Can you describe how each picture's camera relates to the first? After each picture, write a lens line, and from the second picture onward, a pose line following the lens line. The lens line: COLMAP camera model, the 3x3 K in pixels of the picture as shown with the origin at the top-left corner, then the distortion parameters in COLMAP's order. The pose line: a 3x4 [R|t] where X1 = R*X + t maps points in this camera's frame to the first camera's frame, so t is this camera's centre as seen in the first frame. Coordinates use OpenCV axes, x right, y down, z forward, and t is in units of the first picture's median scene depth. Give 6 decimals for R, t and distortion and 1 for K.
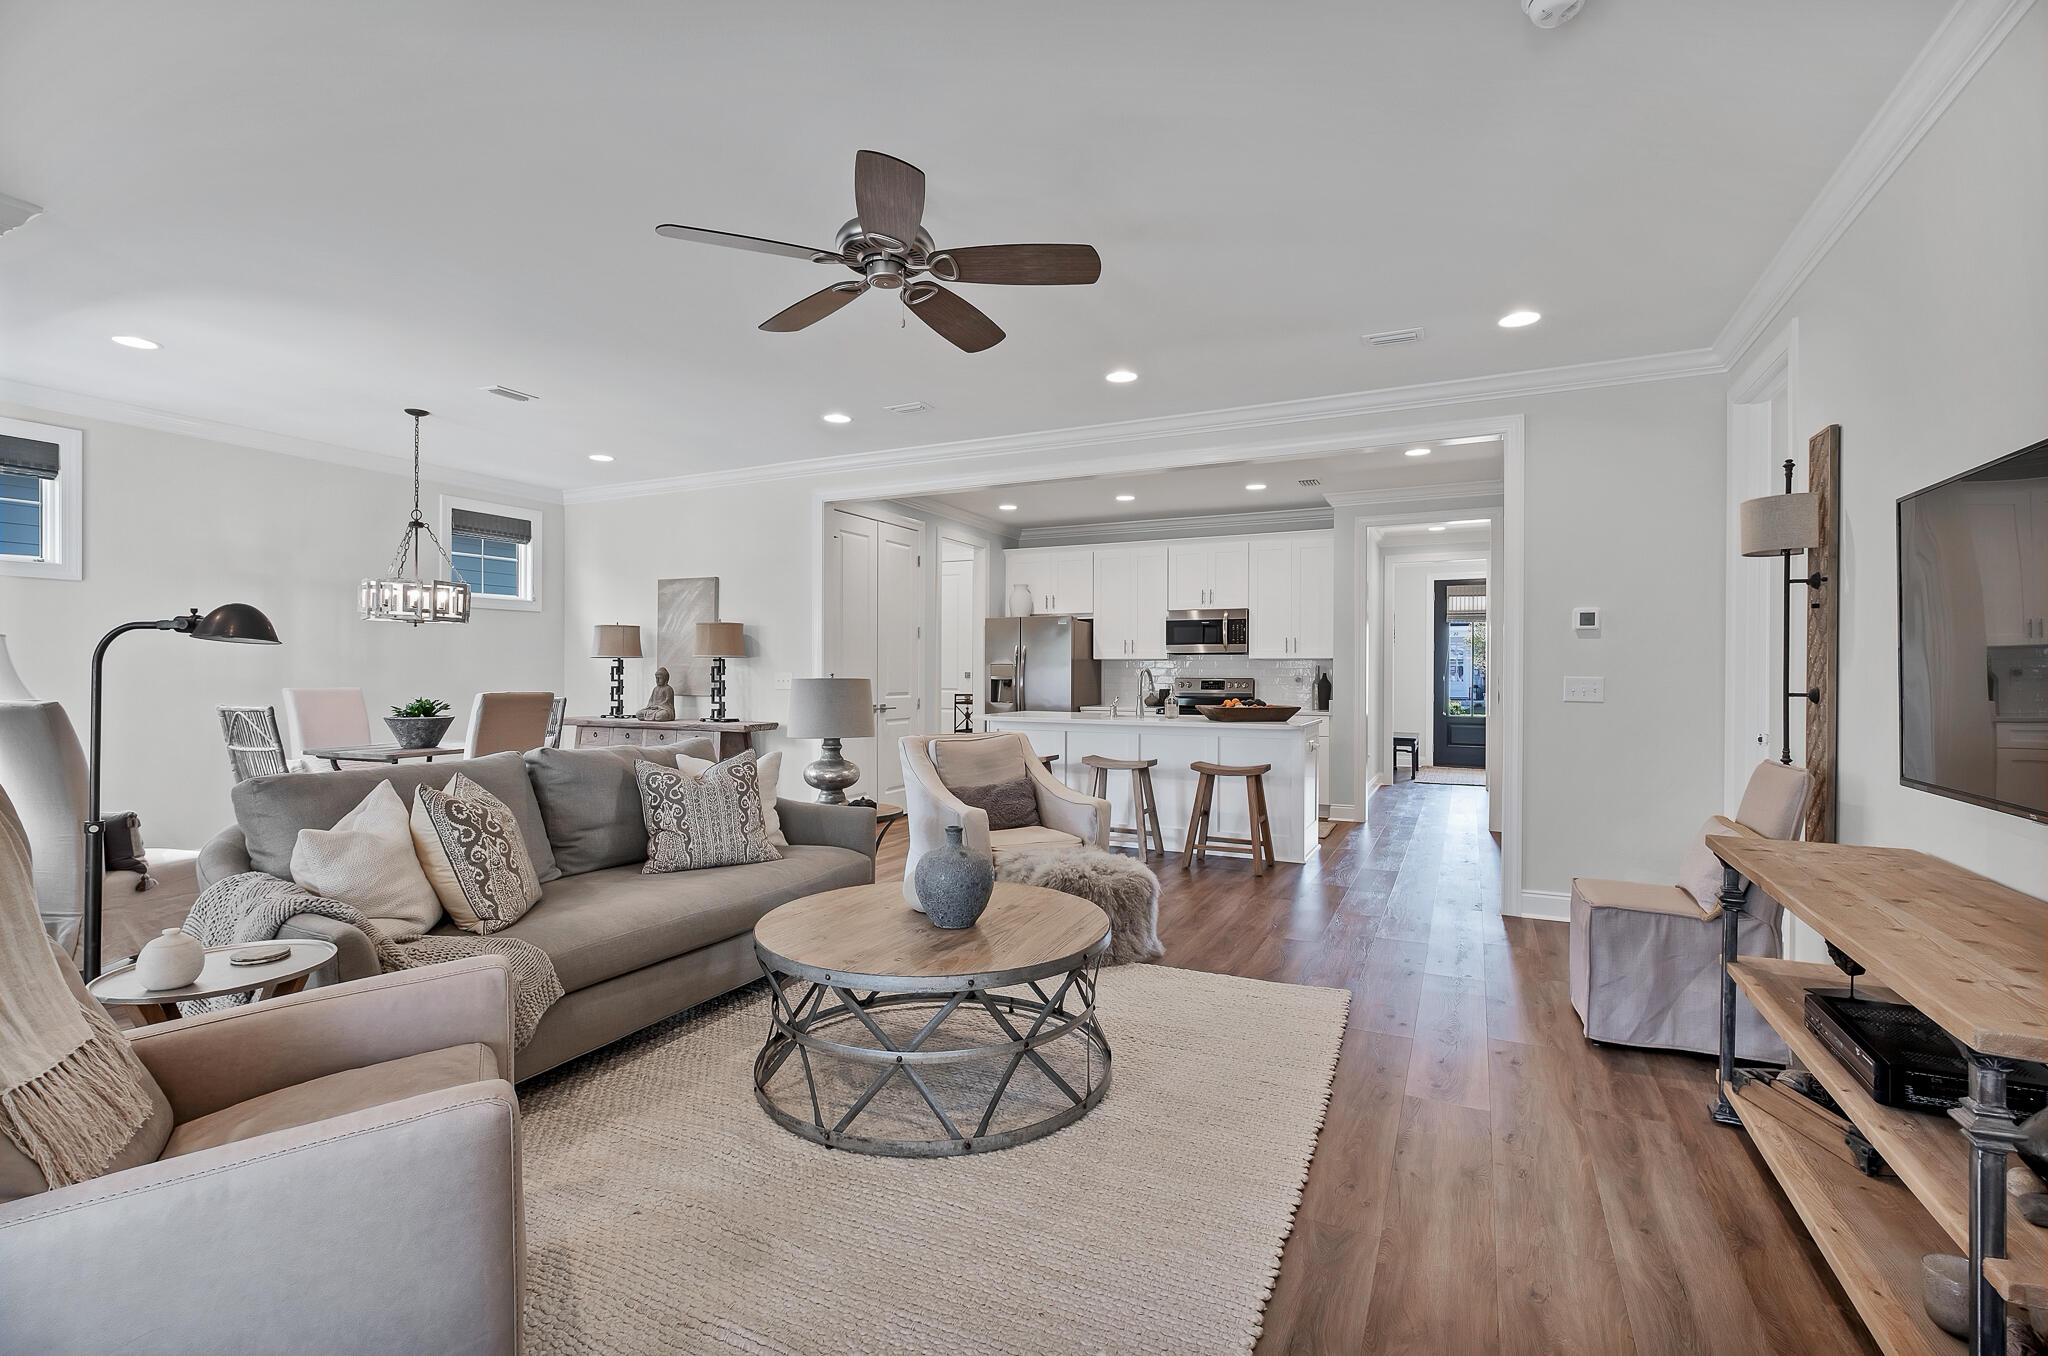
lens RADIAL K [[923.0, 0, 1024.0], [0, 923.0, 678.0], [0, 0, 1]] dist [-0.012102, 0.000757]
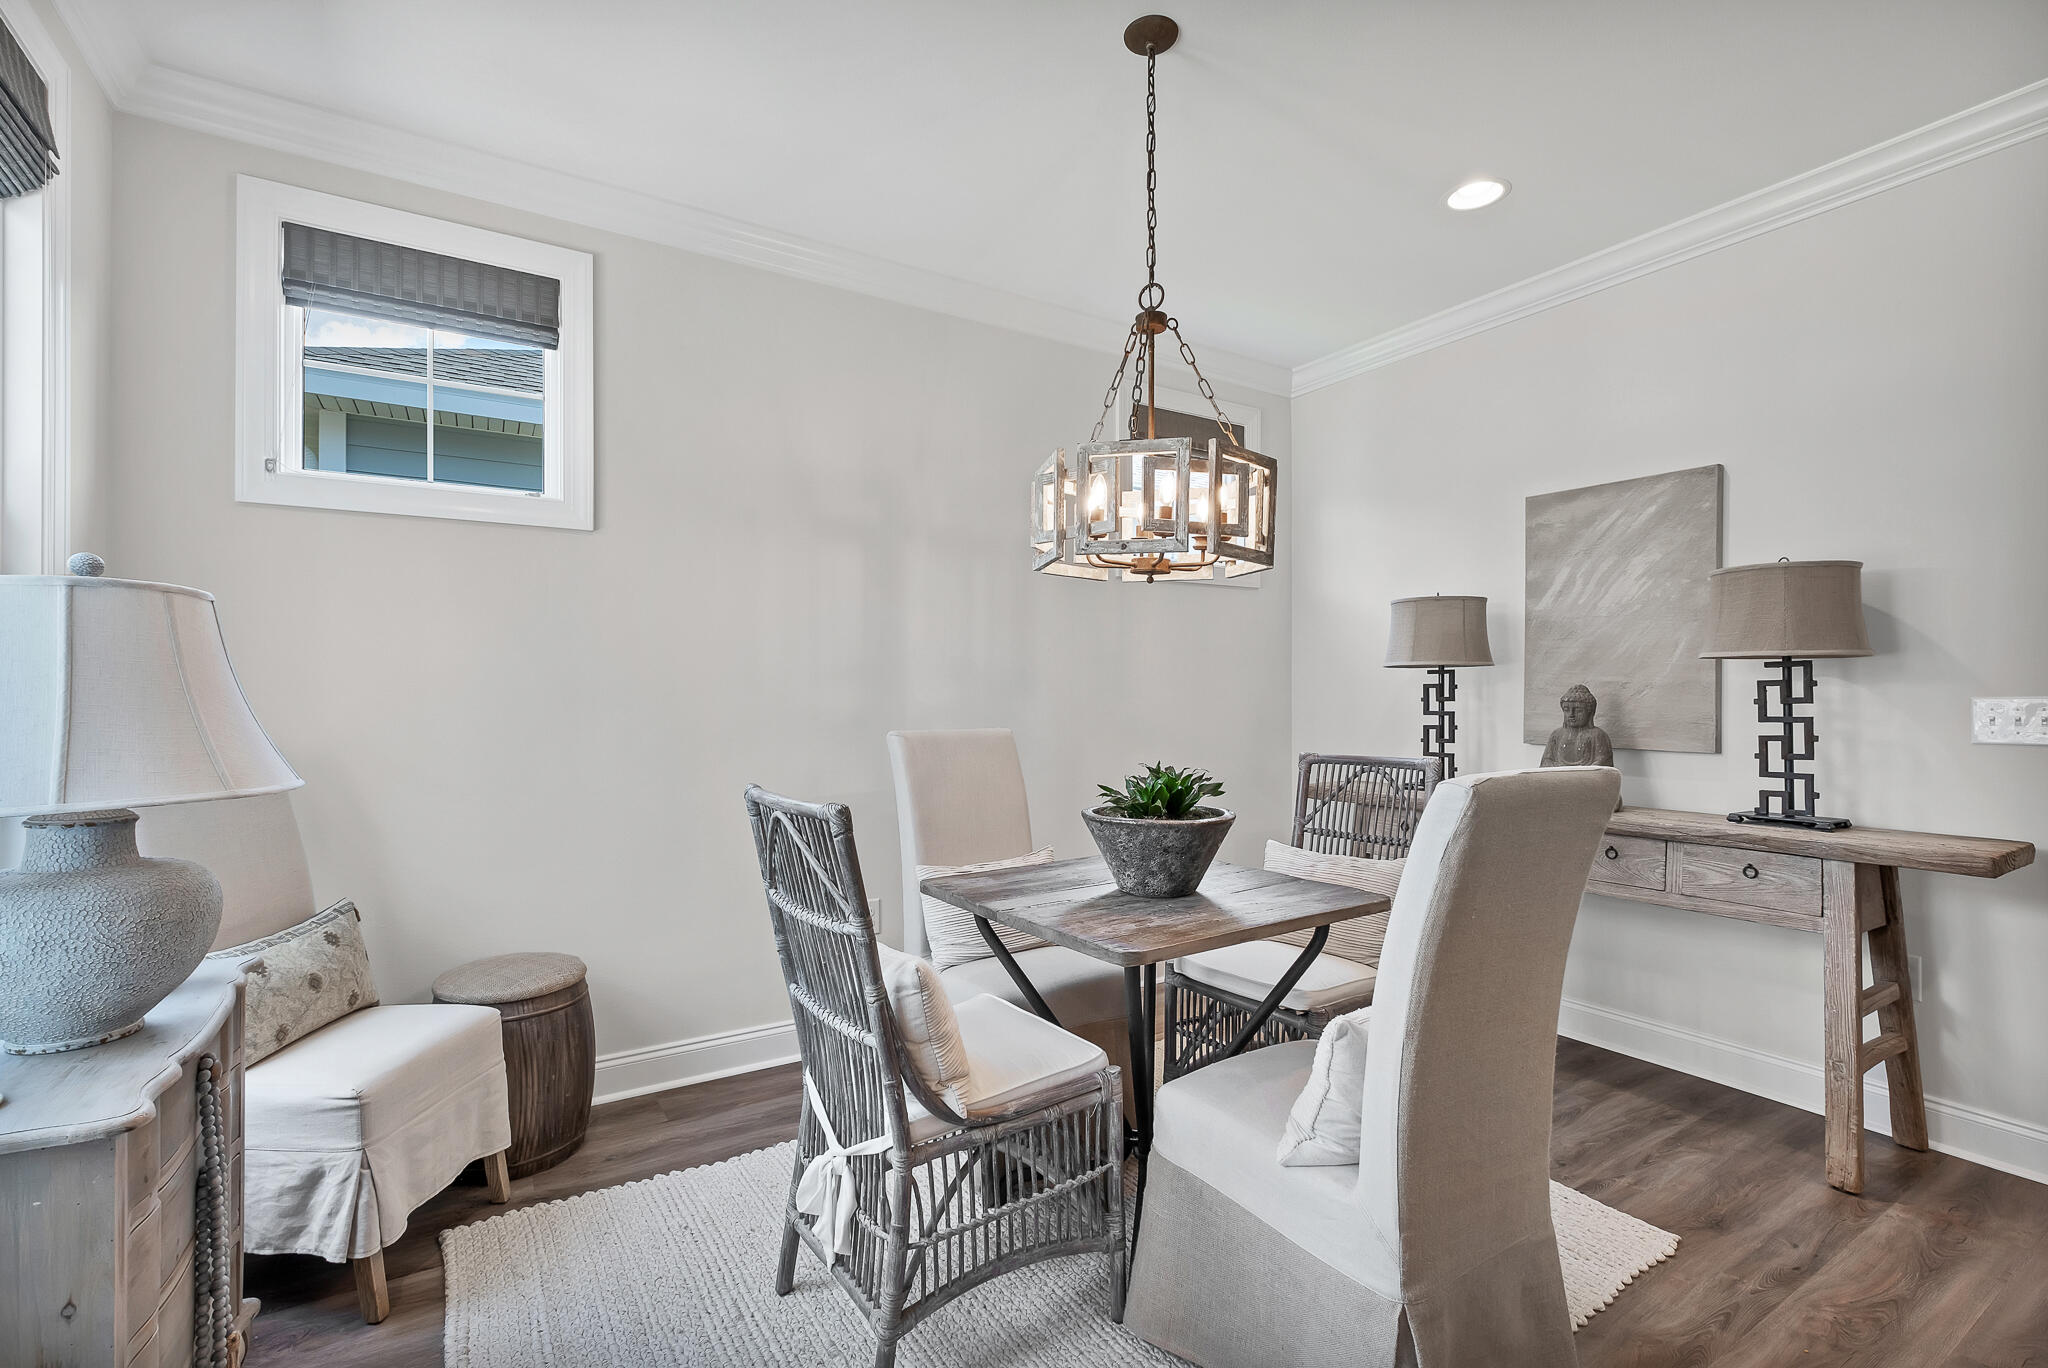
lens RADIAL K [[916.3, 0, 1015.7], [0, 916.3, 681.2], [0, 0, 1]] dist [-0.004897, 0.000555]
pose [[0.847947, -0.007445, -0.530029, -0.502432], [-0.001396, 0.999867, -0.016280, -0.007940], [0.530079, 0.014544, 0.847823, 0.635831]]
